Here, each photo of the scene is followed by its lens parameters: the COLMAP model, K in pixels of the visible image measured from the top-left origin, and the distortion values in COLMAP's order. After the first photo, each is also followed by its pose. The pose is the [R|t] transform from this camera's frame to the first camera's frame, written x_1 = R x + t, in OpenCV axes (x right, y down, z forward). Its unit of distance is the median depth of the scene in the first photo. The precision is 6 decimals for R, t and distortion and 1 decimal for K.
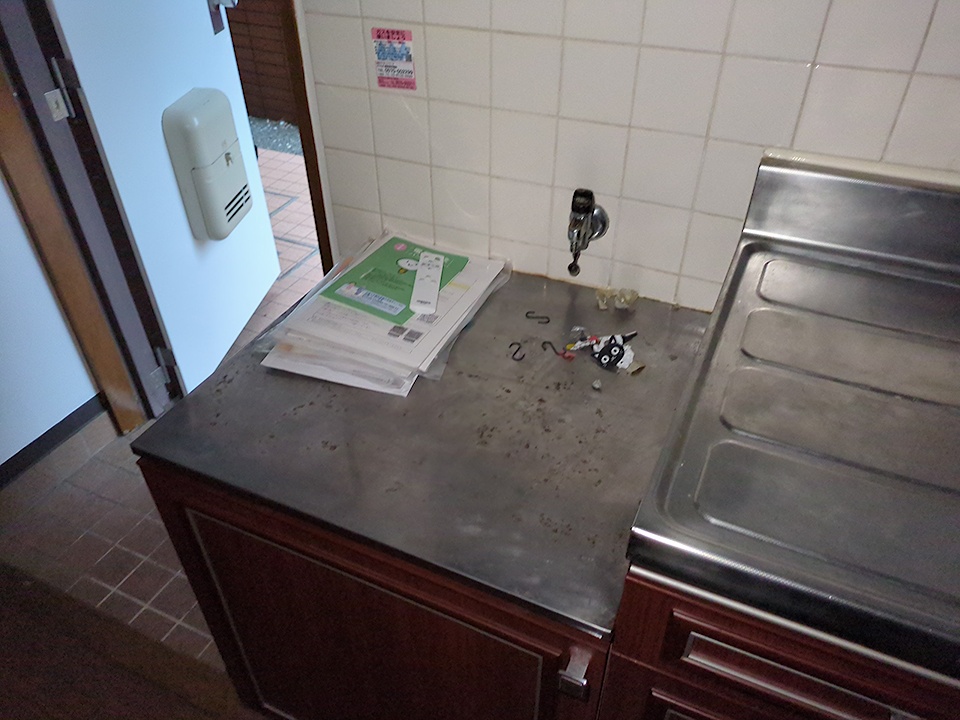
lens RADIAL K [[711.7, 0, 480.5], [0, 711.7, 369.5], [0, 0, 1]] dist [0.040487, -0.000737]
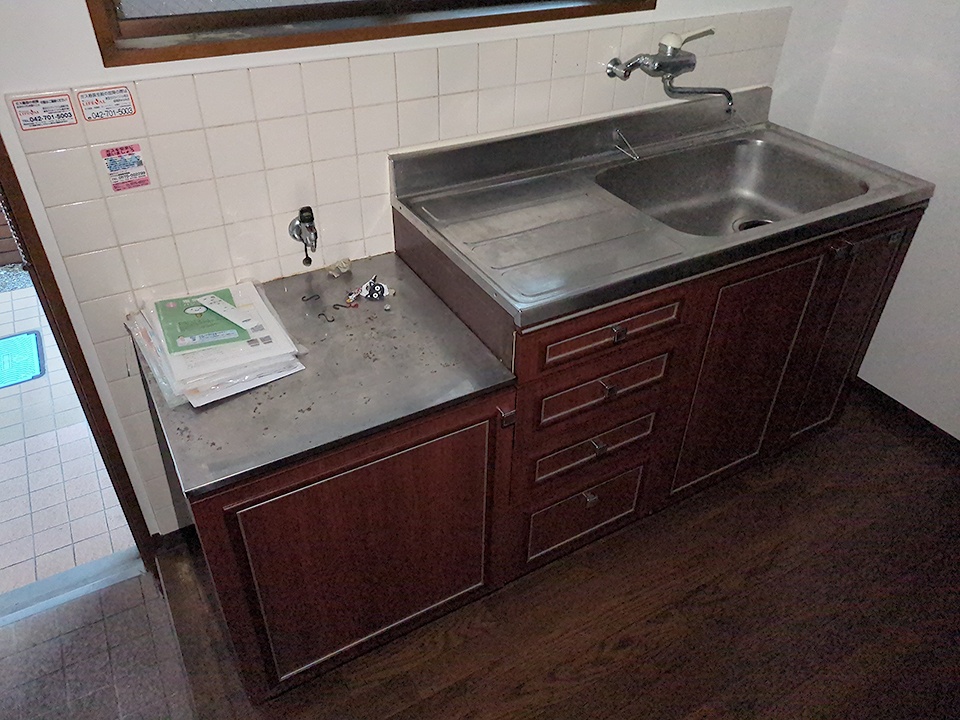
lens RADIAL K [[722.1, 0, 479.8], [0, 722.1, 344.5], [0, 0, 1]] dist [0.030583, -0.002859]
pose [[0.578122, -0.447464, 0.682312, -0.780430], [0.485769, 0.860626, 0.152812, -0.049547], [-0.655594, 0.243102, 0.714911, -0.272829]]
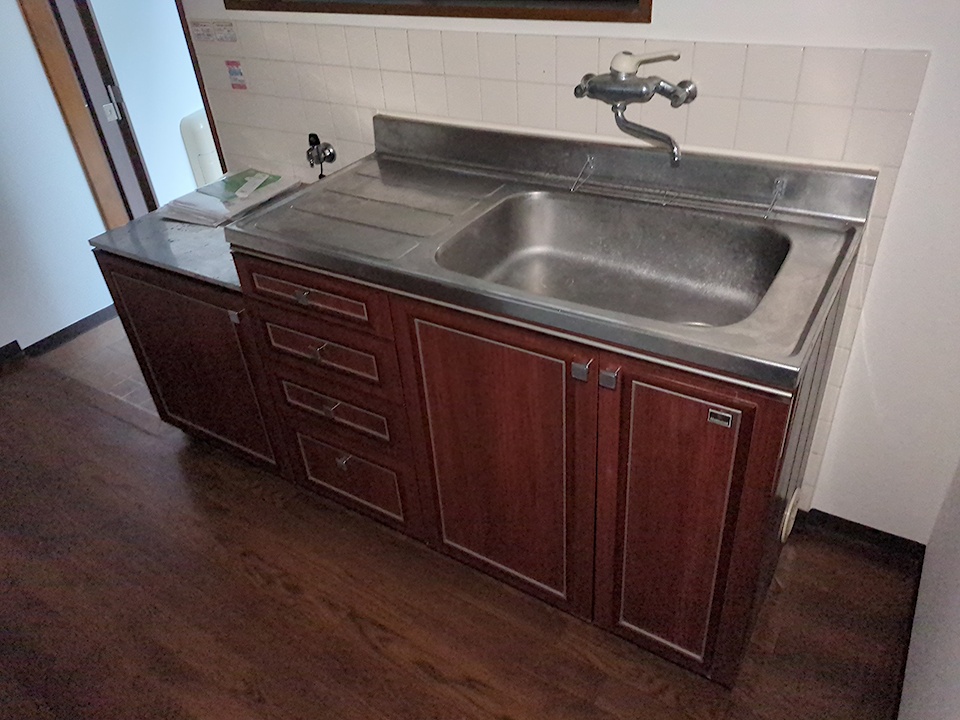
lens RADIAL K [[722.1, 0, 479.8], [0, 722.1, 344.5], [0, 0, 1]] dist [0.030583, -0.002859]
pose [[0.990154, 0.023245, -0.138038, 0.860975], [-0.034088, 0.996470, -0.076718, 0.462185], [0.135768, 0.080668, 0.987451, -0.879153]]
